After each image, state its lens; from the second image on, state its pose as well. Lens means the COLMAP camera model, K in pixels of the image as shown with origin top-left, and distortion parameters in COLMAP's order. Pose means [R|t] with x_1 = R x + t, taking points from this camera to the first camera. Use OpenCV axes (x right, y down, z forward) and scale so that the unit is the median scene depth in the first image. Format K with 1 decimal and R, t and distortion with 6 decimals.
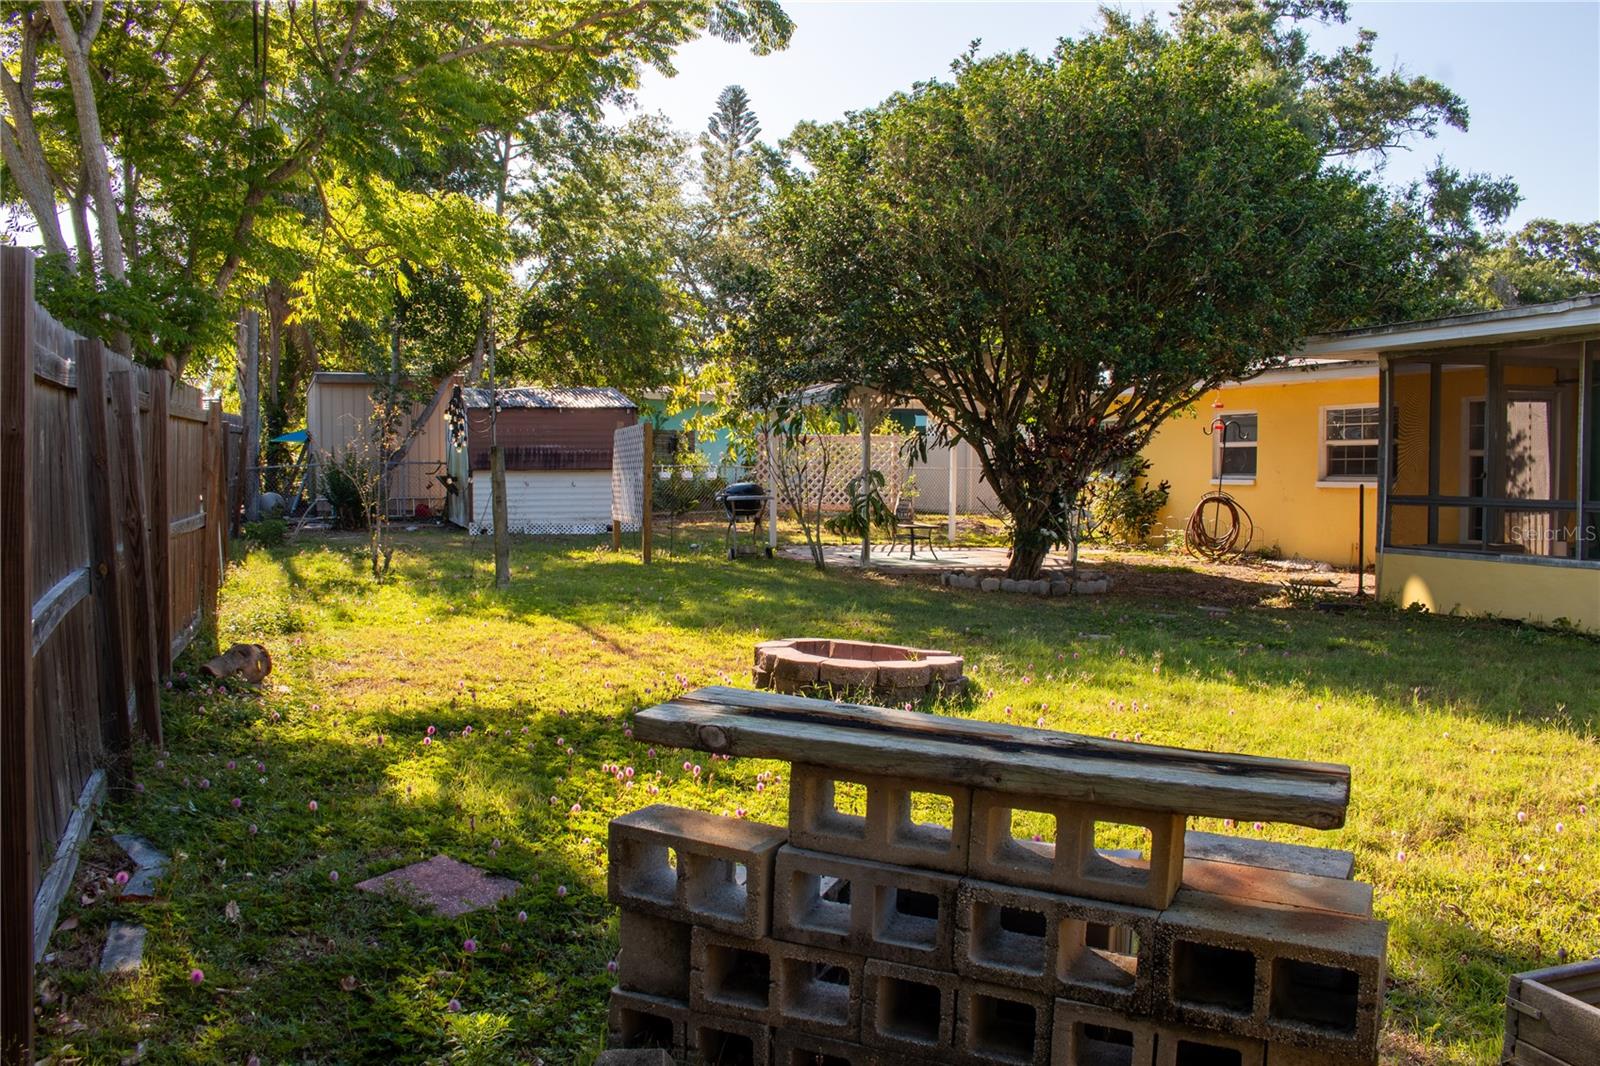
lens RADIAL K [[1337.0, 0, 800.0], [0, 1337.0, 533.0], [0, 0, 1]] dist [-0.153116, 0.126651]
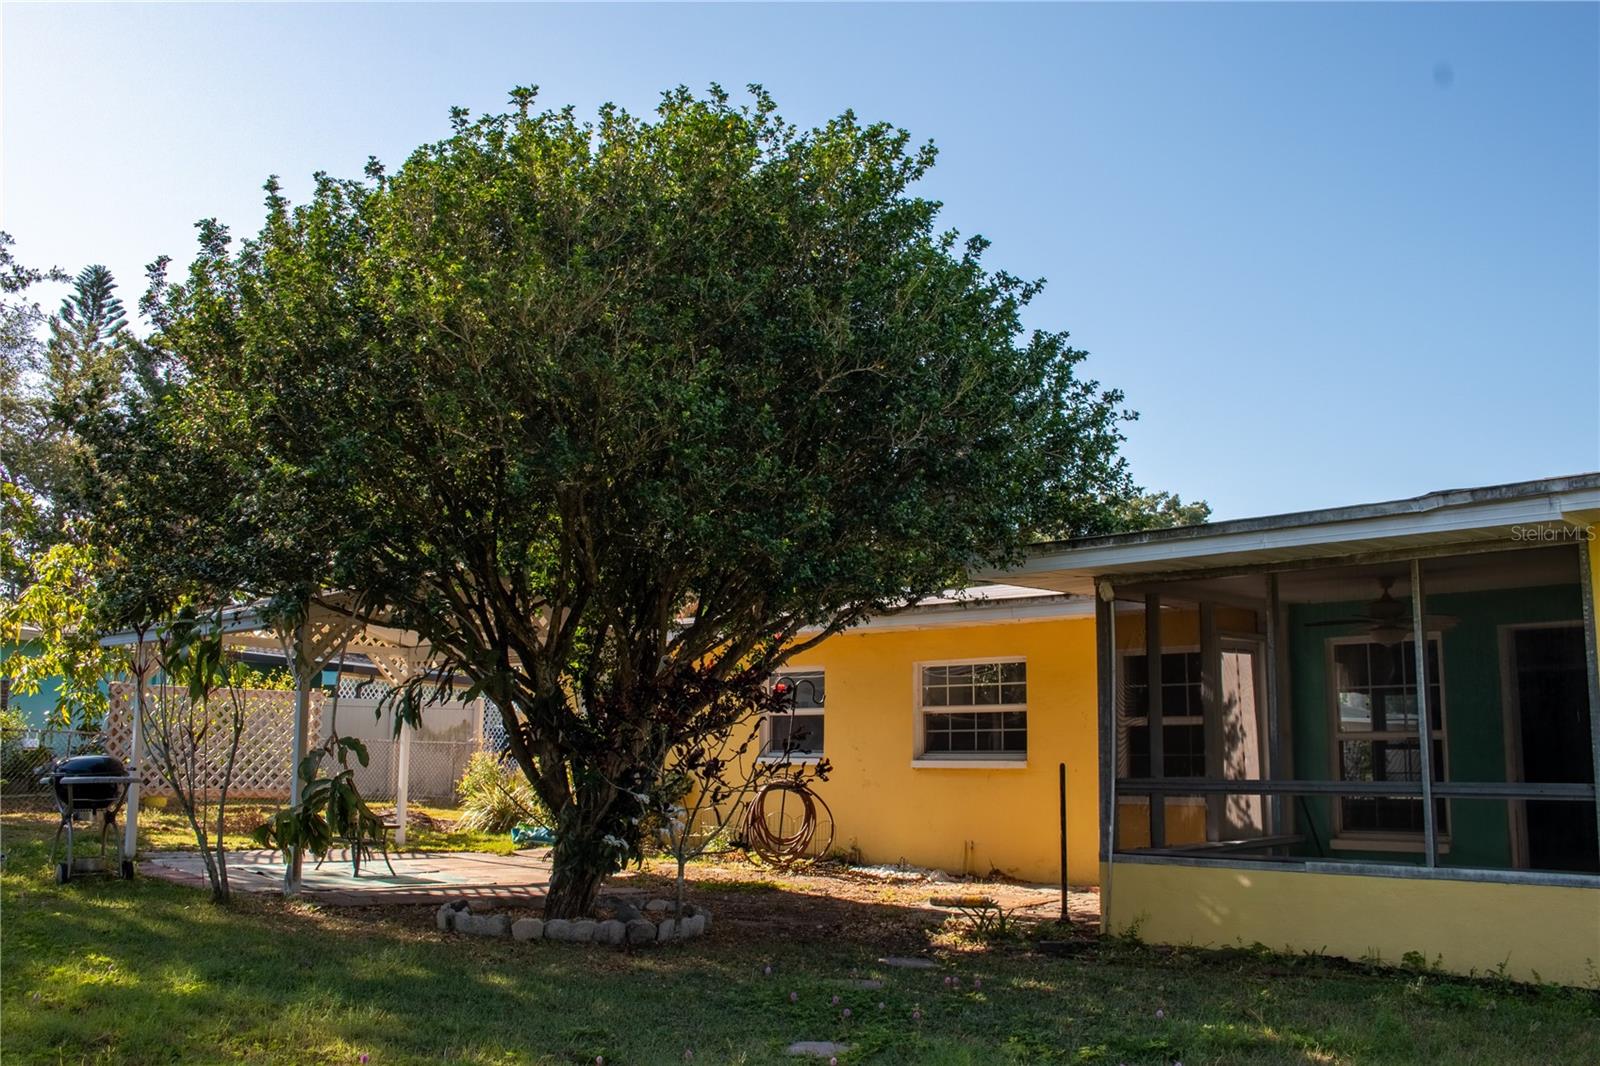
lens RADIAL K [[1420.1, 0, 800.0], [0, 1420.1, 533.0], [0, 0, 1]] dist [-0.151601, 0.123714]
pose [[0.902298, 0.071016, 0.425223, -0.023685], [0.014363, 0.980840, -0.194287, -0.010519], [-0.430873, 0.181412, 0.883990, 0.284025]]
